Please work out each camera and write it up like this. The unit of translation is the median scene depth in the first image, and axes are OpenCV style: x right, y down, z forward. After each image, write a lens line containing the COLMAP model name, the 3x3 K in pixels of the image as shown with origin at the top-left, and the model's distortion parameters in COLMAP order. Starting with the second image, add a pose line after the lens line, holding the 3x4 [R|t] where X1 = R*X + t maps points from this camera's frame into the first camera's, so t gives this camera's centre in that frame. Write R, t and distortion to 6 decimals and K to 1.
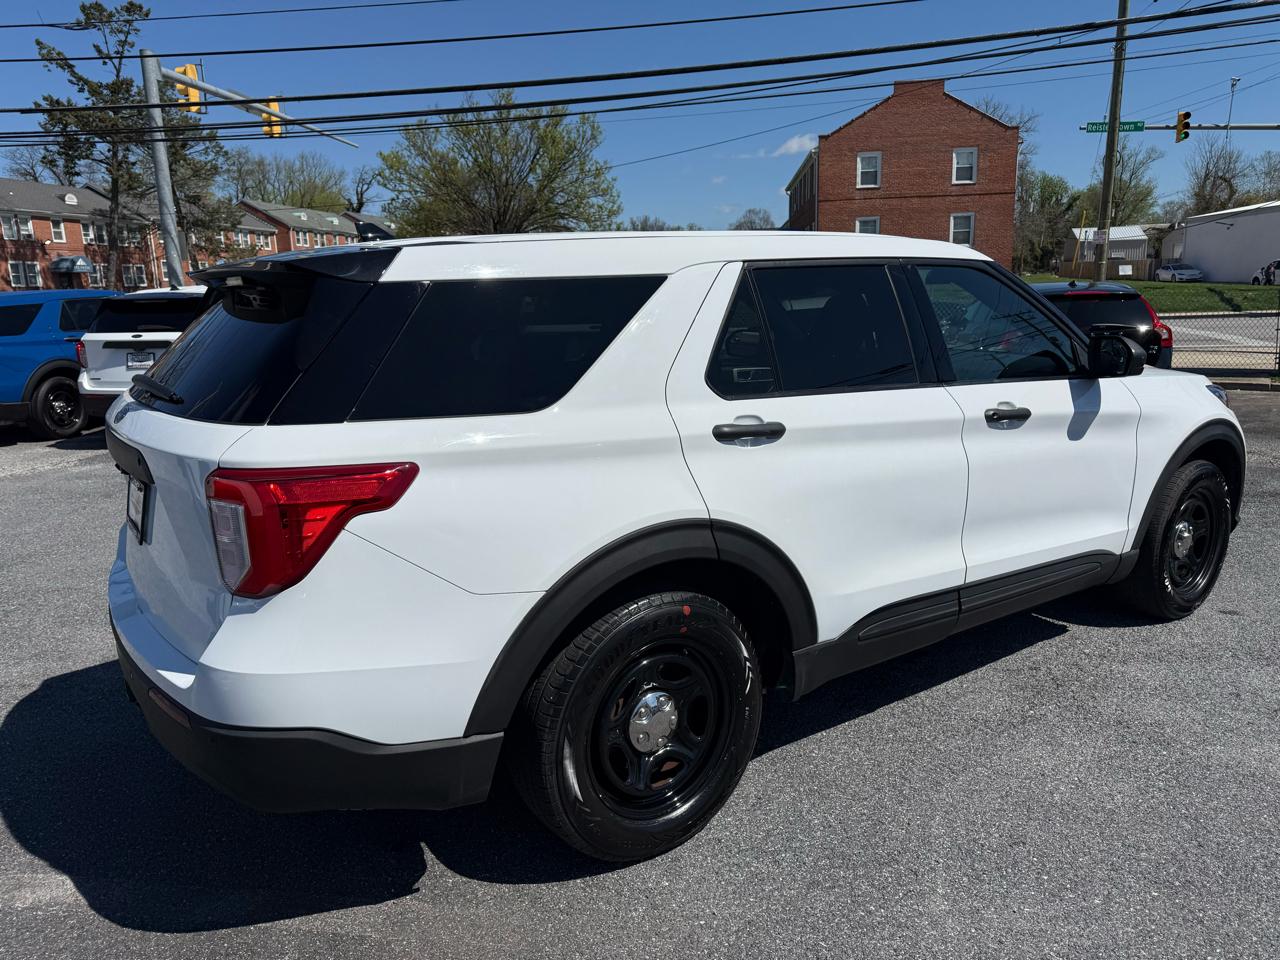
lens RADIAL K [[896.0, 0, 635.8], [0, 896.0, 487.9], [0, 0, 1]] dist [0.060853, -0.063029]
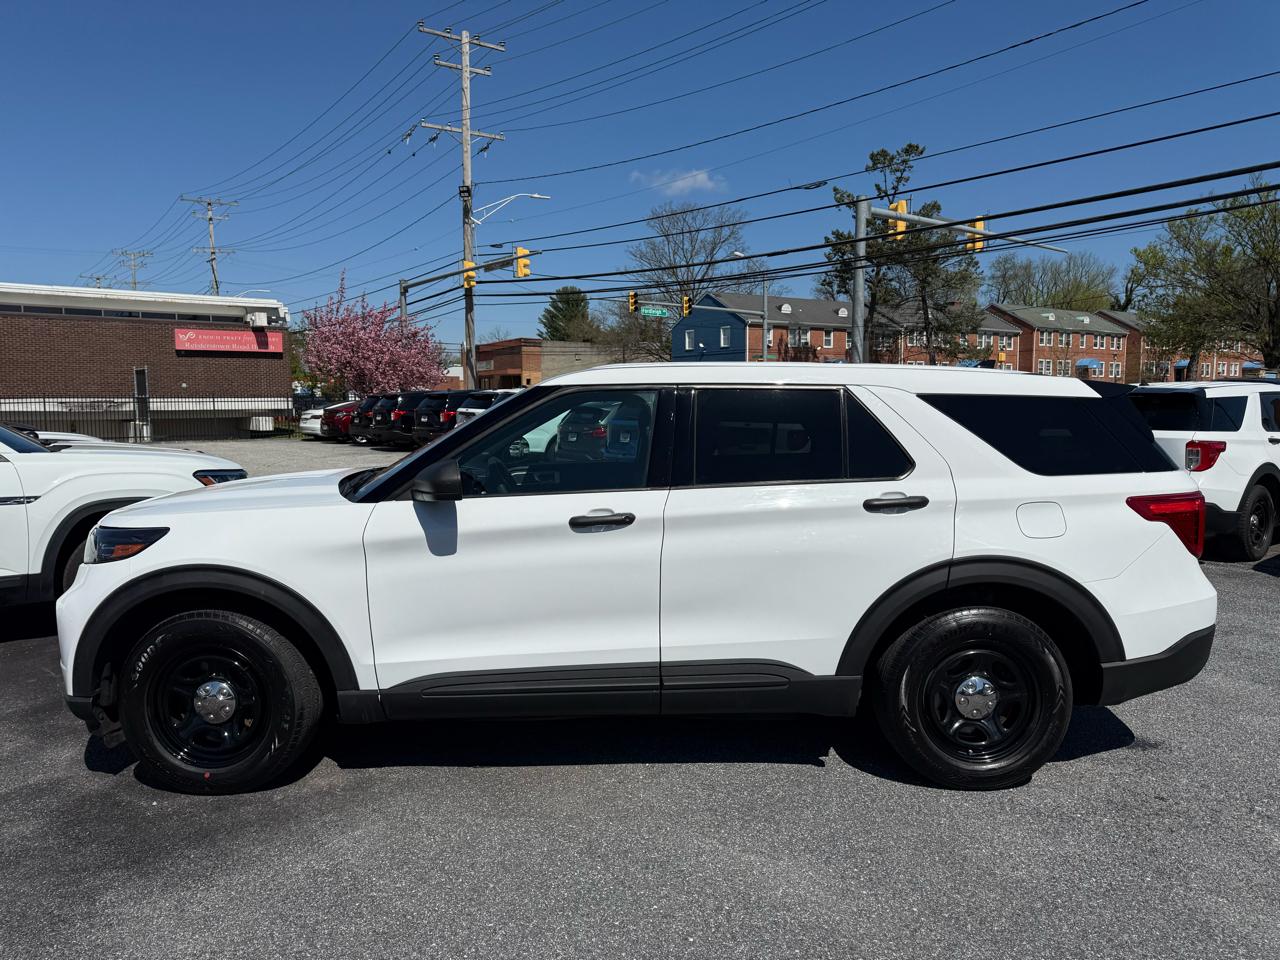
lens RADIAL K [[896.0, 0, 636.8], [0, 896.0, 497.0], [0, 0, 1]] dist [0.060853, -0.063029]
pose [[0.712565, 0.102416, -0.694090, 0.048664], [-0.168357, 0.985344, -0.027447, 0.000199], [0.681107, 0.136413, 0.719364, -0.008502]]
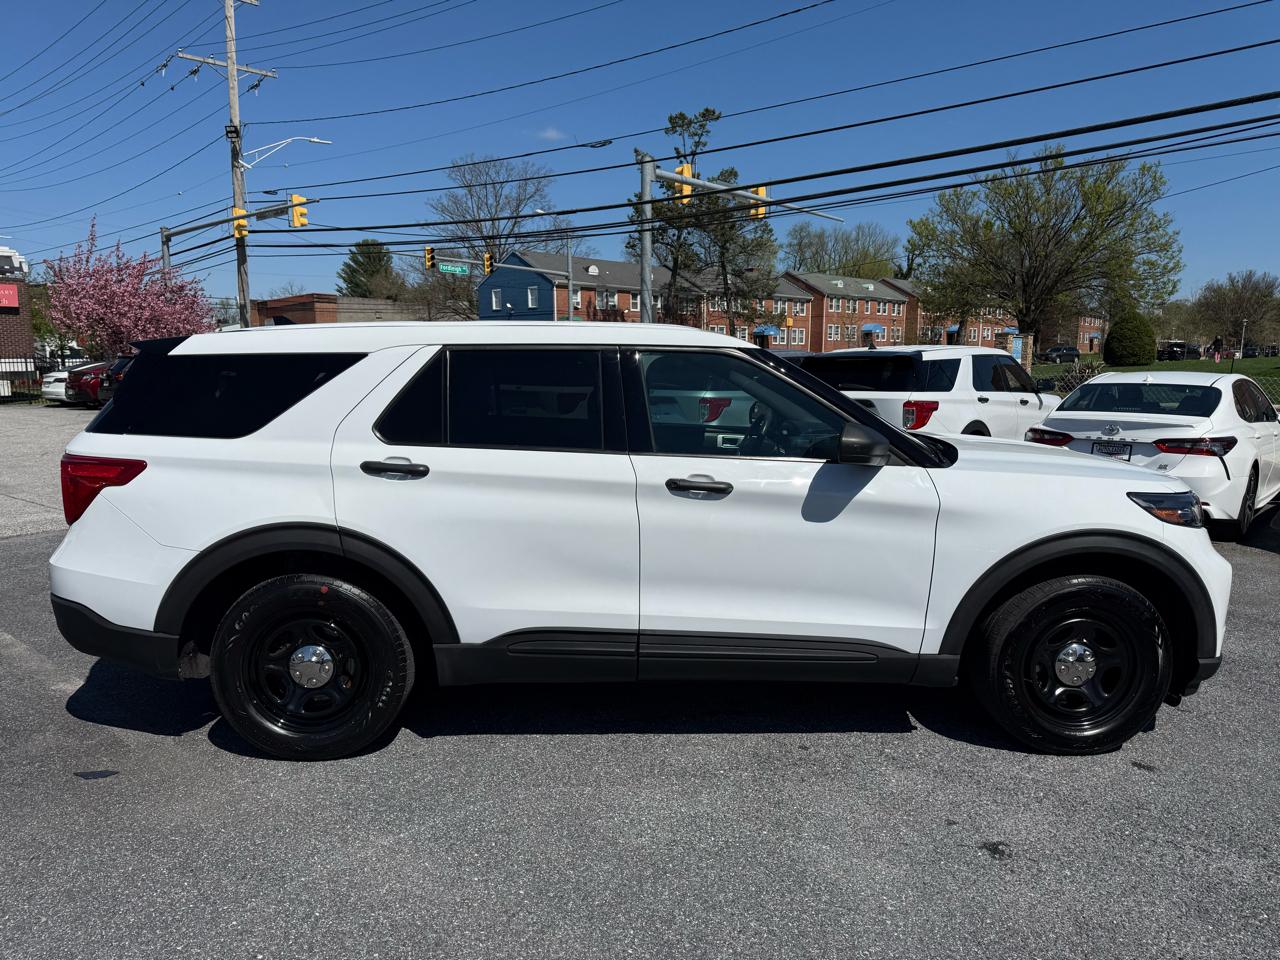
lens RADIAL K [[896.0, 0, 631.5], [0, 896.0, 500.9], [0, 0, 1]] dist [0.060853, -0.063029]
pose [[0.835406, 0.111023, -0.538304, 0.056180], [-0.139528, 0.990141, -0.012324, -0.002340], [0.531629, 0.085404, 0.842661, 0.002341]]
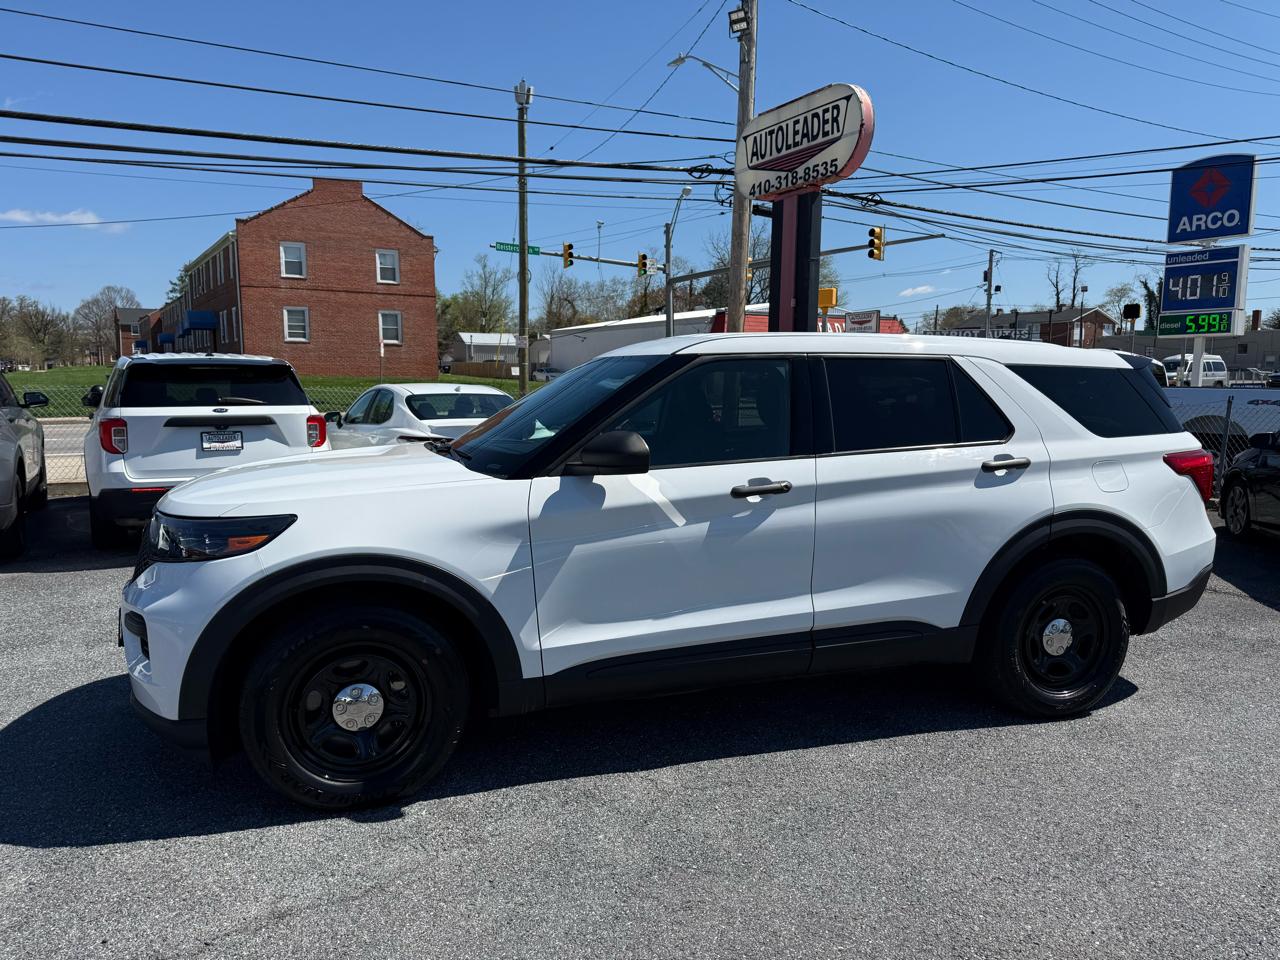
lens RADIAL K [[897.2, 0, 647.5], [0, 897.2, 490.3], [0, 0, 1]] dist [0.026831, -0.021980]
pose [[0.882038, 0.092425, -0.462024, 0.024106], [-0.127565, 0.990794, -0.045328, 0.004634], [0.453581, 0.098919, 0.885708, -0.024942]]
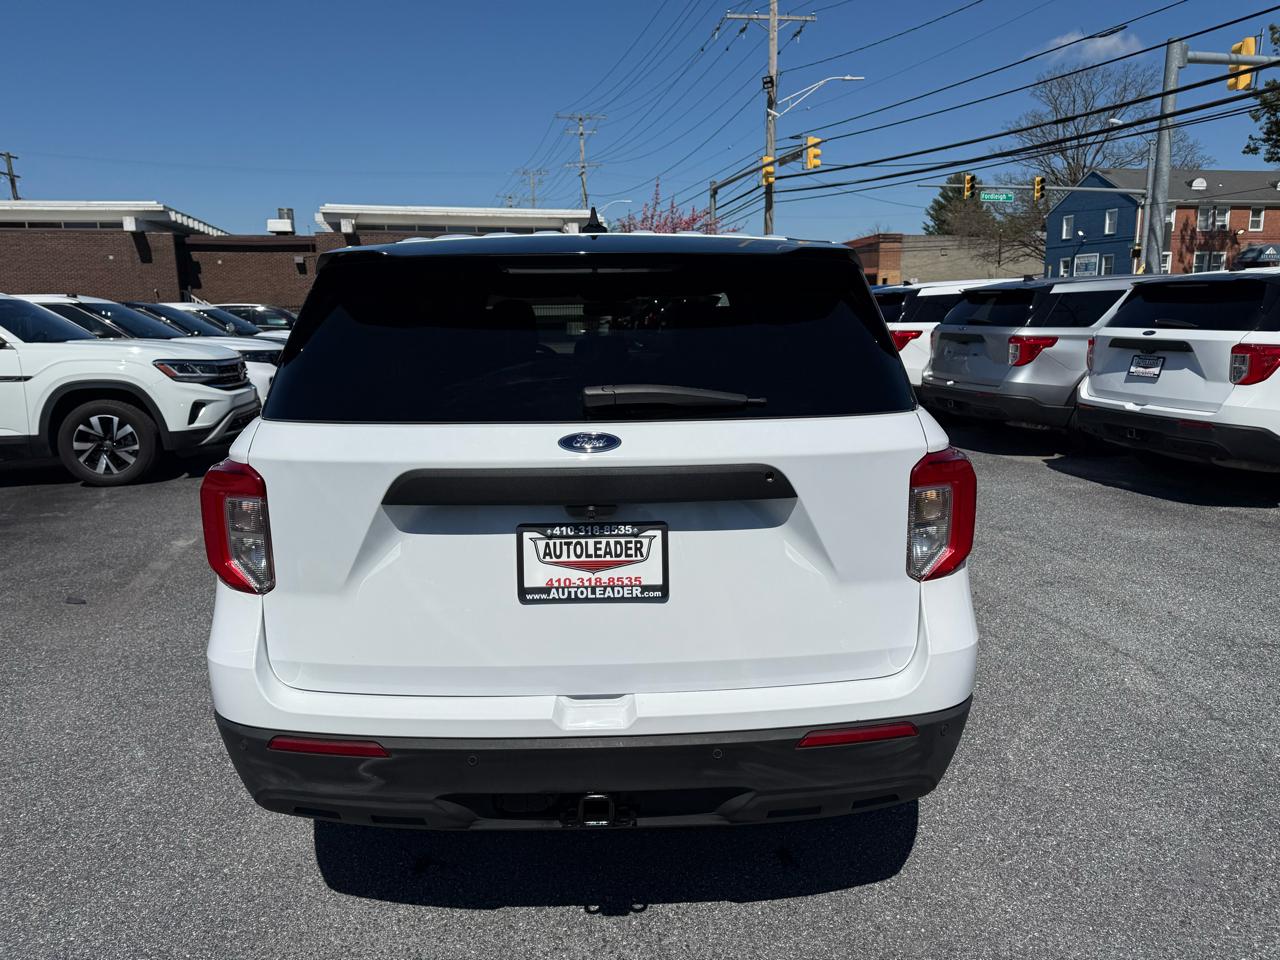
lens RADIAL K [[896.0, 0, 639.9], [0, 896.0, 493.0], [0, 0, 1]] dist [0.060853, -0.063029]
pose [[0.371939, 0.213708, -0.903322, 0.090091], [-0.198450, 0.968945, 0.147522, -0.012983], [0.906796, 0.124395, 0.402799, 0.052467]]
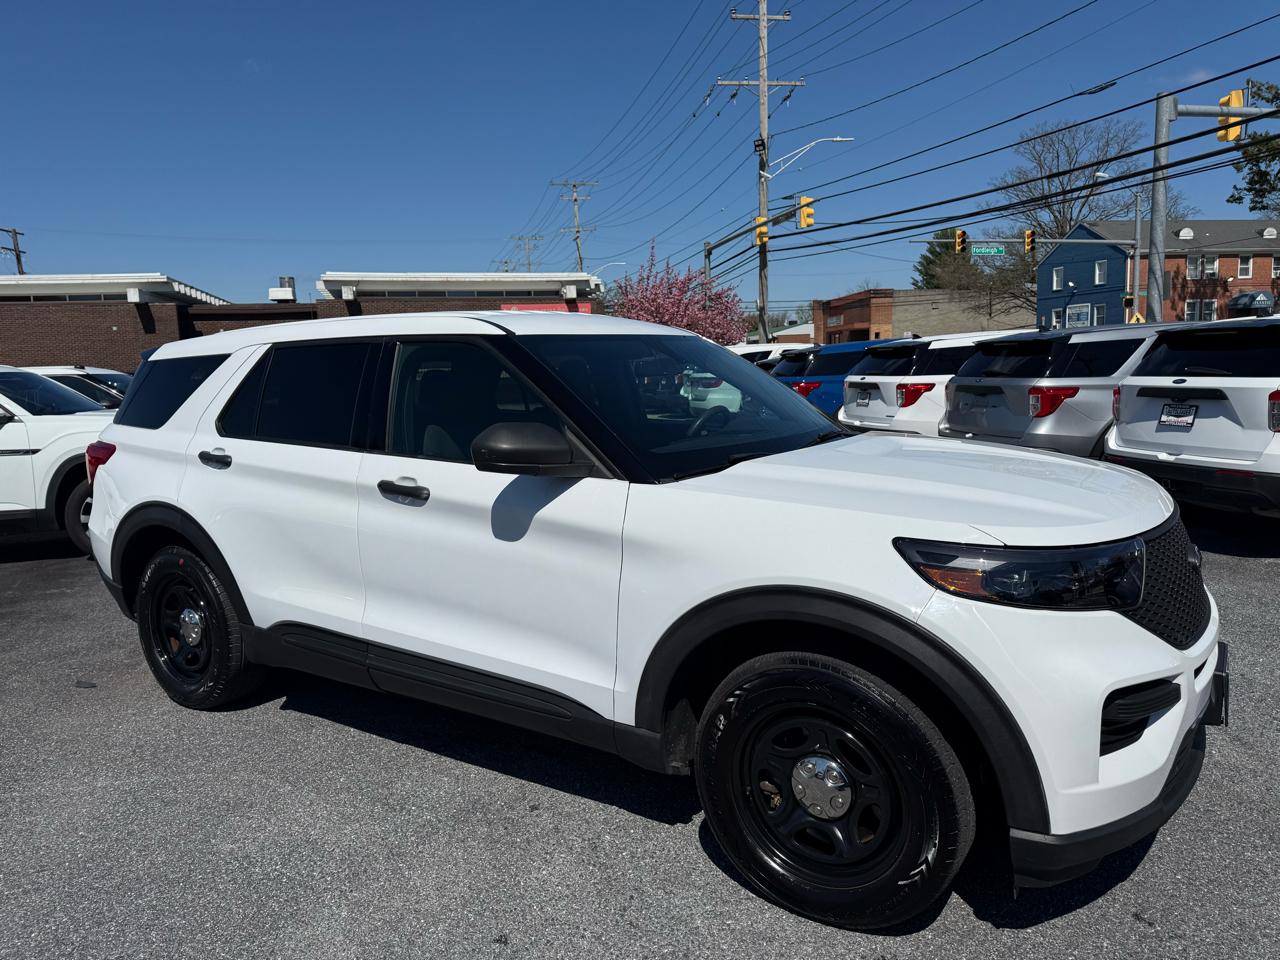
lens RADIAL K [[896.0, 0, 632.7], [0, 896.0, 498.0], [0, 0, 1]] dist [0.060853, -0.063029]
pose [[0.370979, 0.153723, -0.915830, 0.085305], [-0.177801, 0.979717, 0.092424, -0.012598], [0.911461, 0.128548, 0.390786, 0.050681]]
